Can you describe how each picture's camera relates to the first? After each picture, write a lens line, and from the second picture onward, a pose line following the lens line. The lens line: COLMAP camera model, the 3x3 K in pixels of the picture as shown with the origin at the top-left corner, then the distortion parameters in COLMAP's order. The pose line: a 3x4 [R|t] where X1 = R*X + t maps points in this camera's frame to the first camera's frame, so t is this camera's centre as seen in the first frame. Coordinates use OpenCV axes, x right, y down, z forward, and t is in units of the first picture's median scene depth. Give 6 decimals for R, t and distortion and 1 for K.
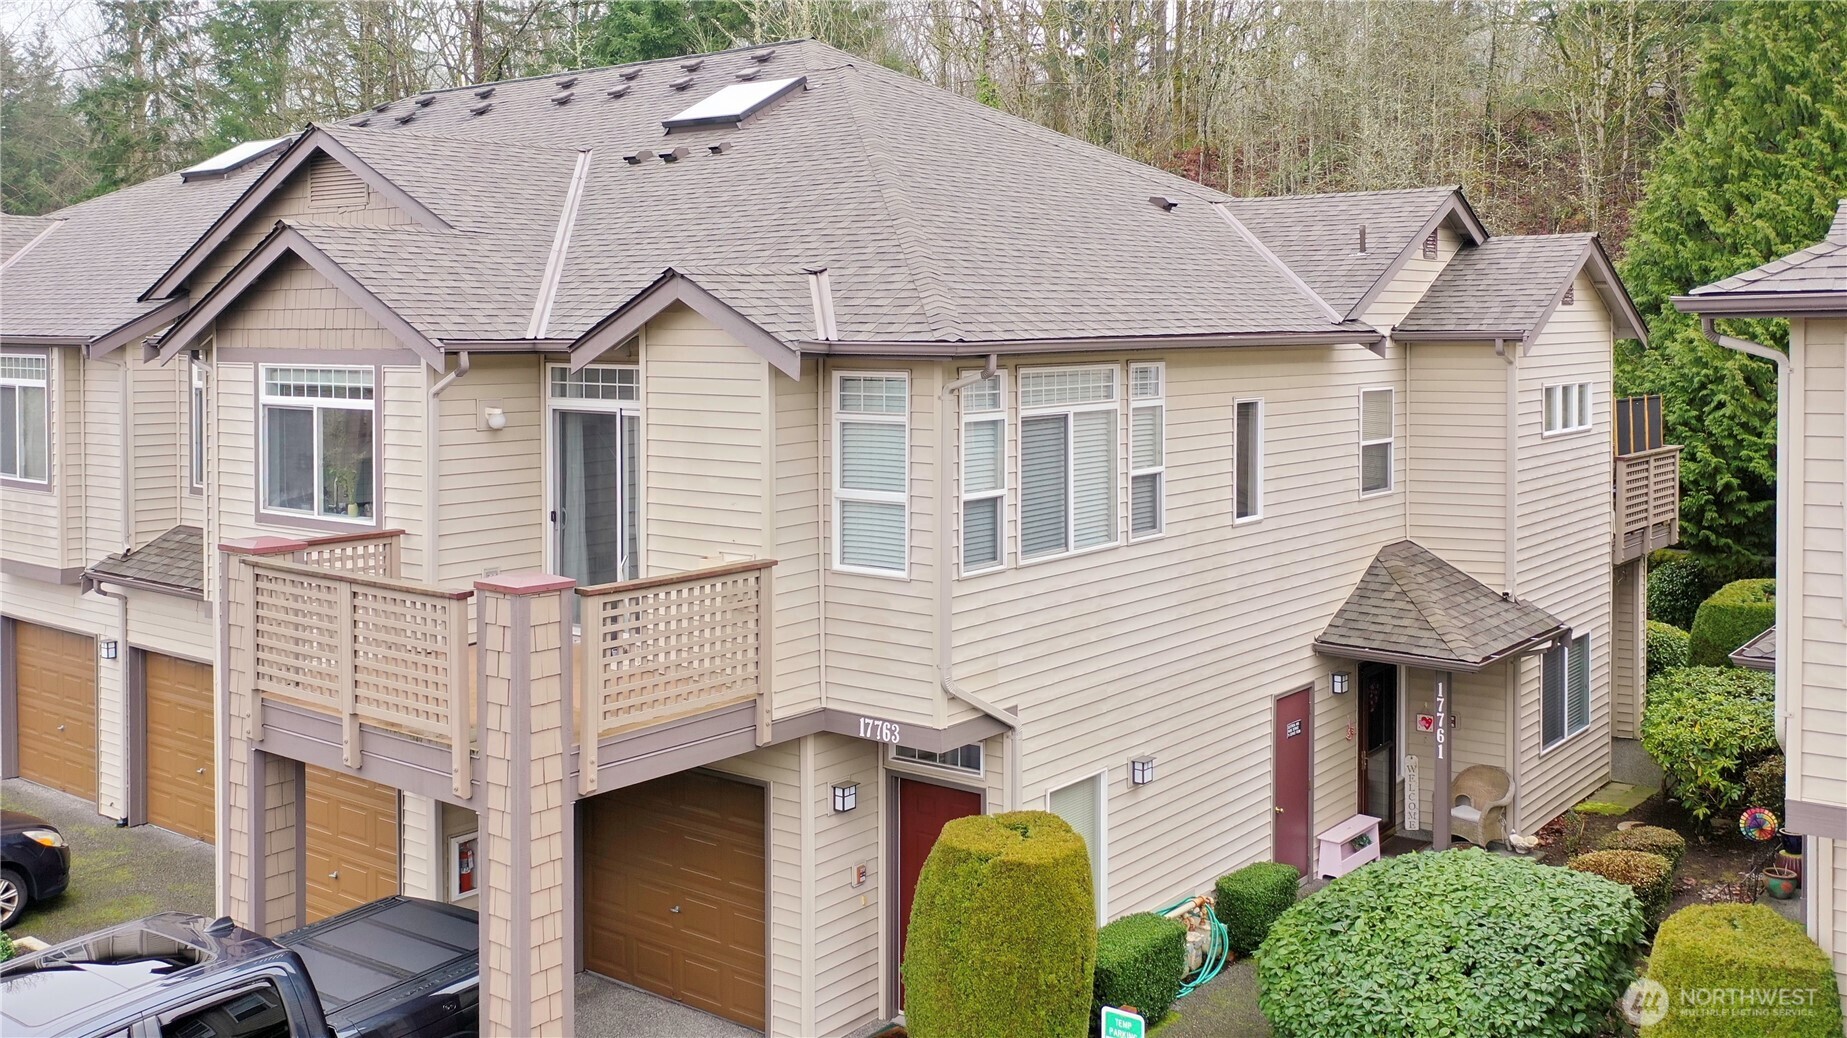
lens RADIAL K [[1709.4, 0, 932.8], [0, 1709.4, 374.0], [0, 0, 1]] dist [0.005988, 0.000000]
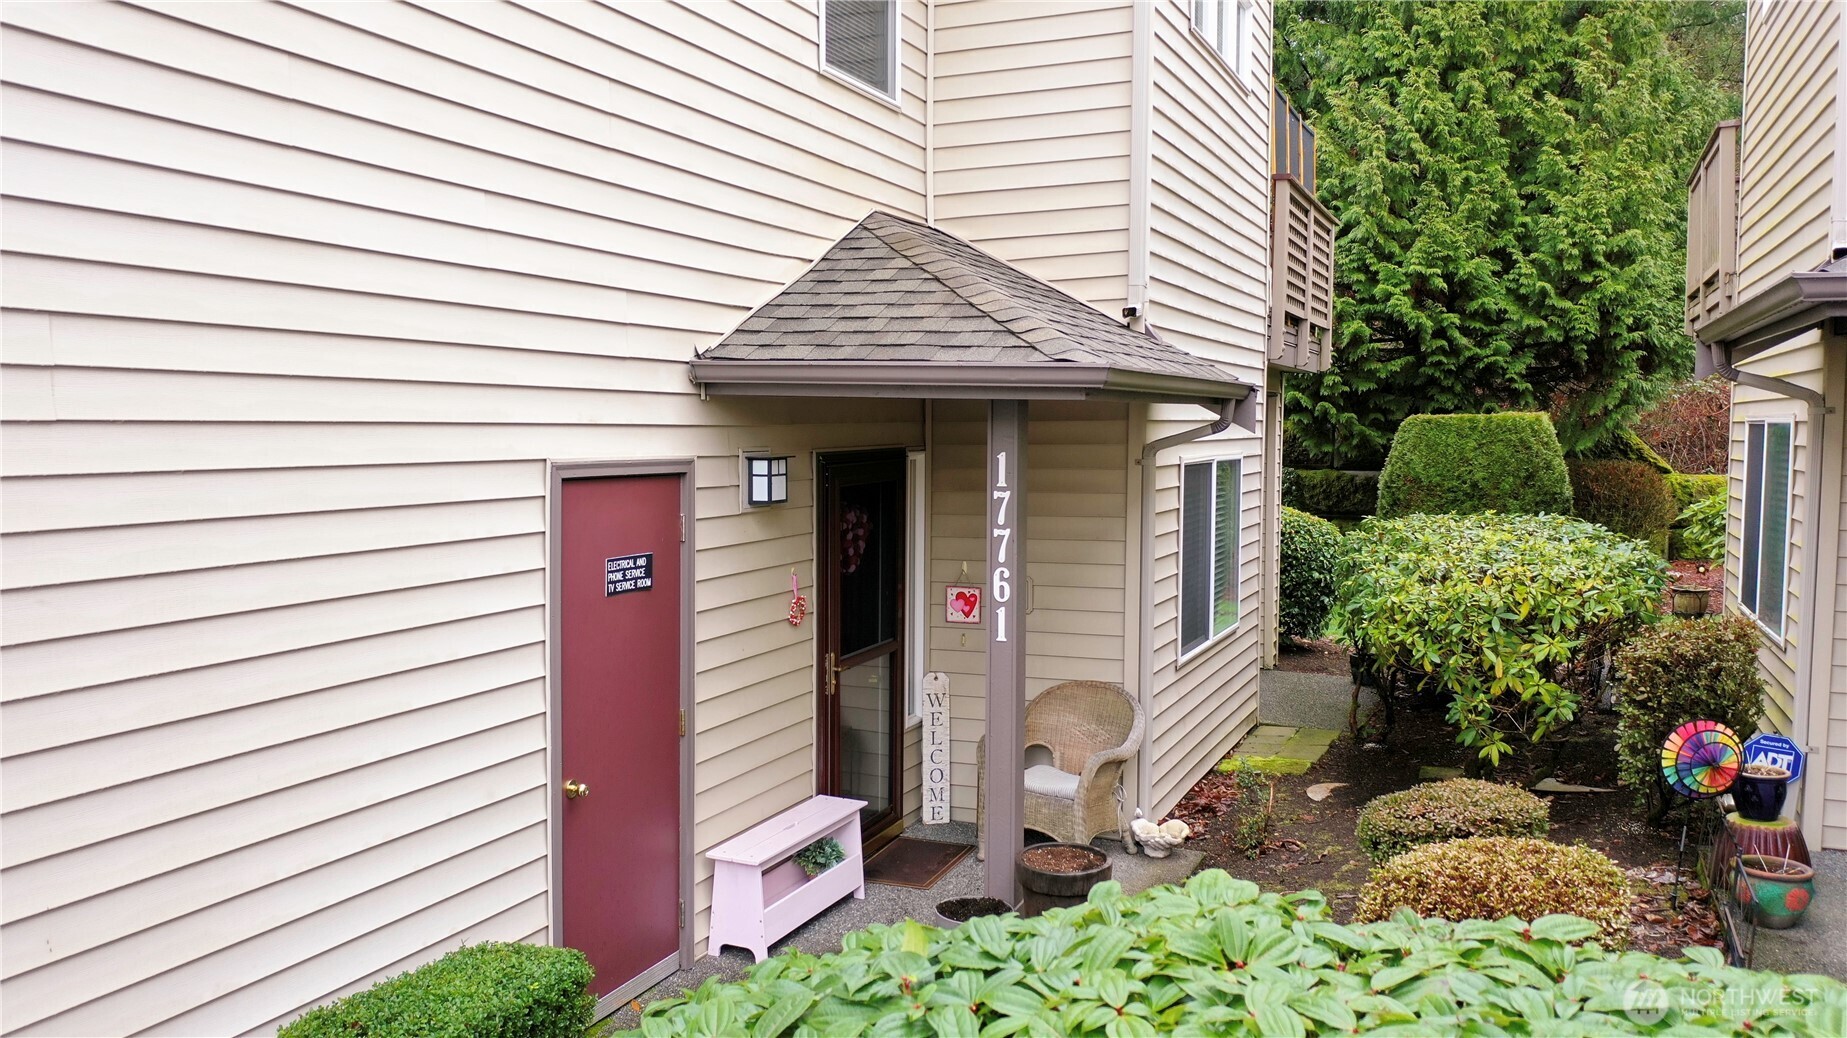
lens RADIAL K [[1472.0, 0, 920.9], [0, 1472.0, 518.3], [0, 0, 1]] dist [-0.010775, 0.000094]
pose [[0.967494, -0.007661, 0.252777, 0.178116], [-0.003107, 0.999106, 0.042172, 0.168955], [-0.252874, -0.041587, 0.966605, 0.625574]]
